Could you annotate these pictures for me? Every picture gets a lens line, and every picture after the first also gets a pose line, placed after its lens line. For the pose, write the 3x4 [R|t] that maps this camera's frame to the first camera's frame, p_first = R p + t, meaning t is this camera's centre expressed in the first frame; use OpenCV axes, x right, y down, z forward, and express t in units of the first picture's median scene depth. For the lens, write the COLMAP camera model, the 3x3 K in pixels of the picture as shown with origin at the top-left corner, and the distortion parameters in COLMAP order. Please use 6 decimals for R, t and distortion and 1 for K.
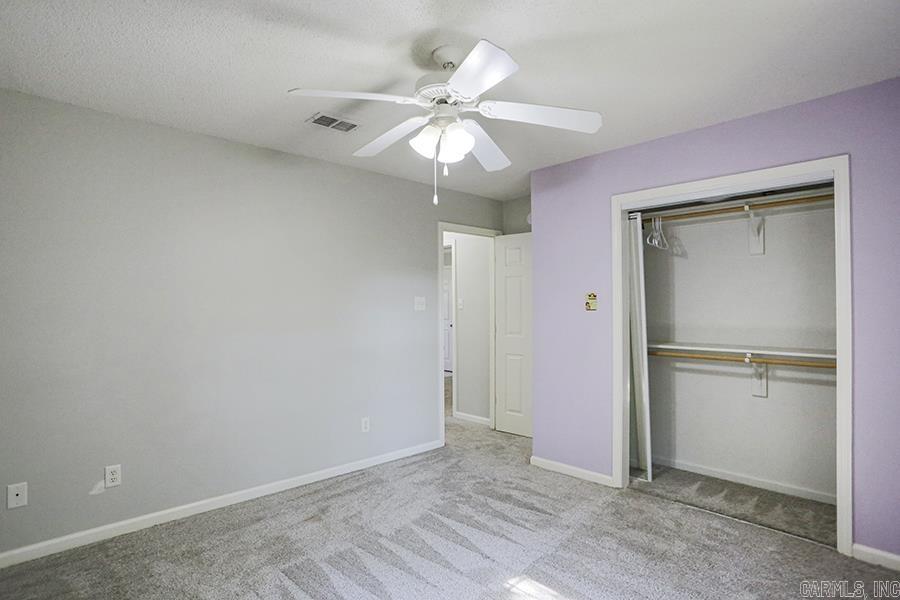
lens RADIAL K [[458.9, 0, 446.1], [0, 458.9, 296.6], [0, 0, 1]] dist [0.002540, 0.000346]
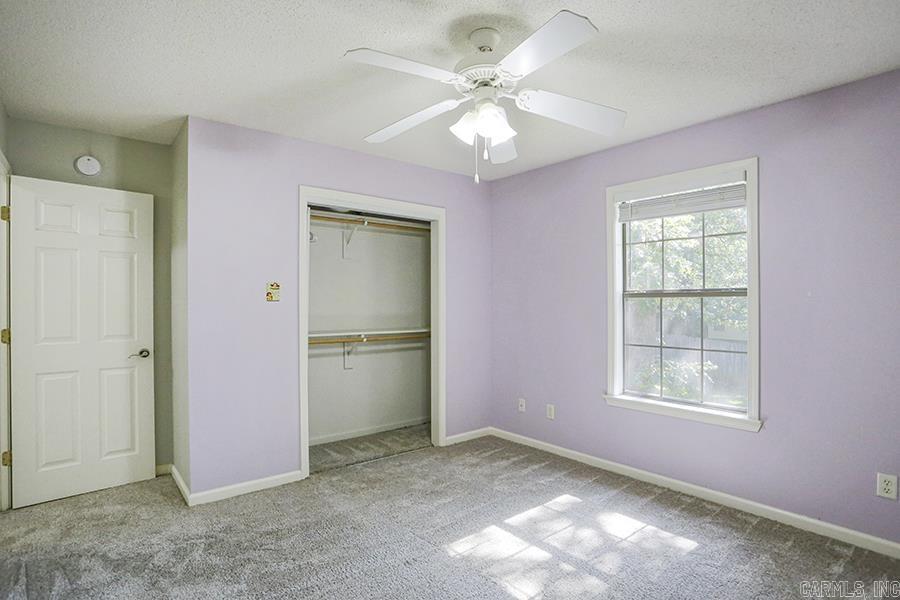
lens RADIAL K [[474.0, 0, 444.3], [0, 474.0, 301.8], [0, 0, 1]] dist [-0.088748, 0.039192]
pose [[0.078319, 0.004315, 0.996919, -0.660746], [-0.027598, 0.999617, -0.002159, 0.025291], [-0.996546, -0.027344, 0.078408, 0.669974]]
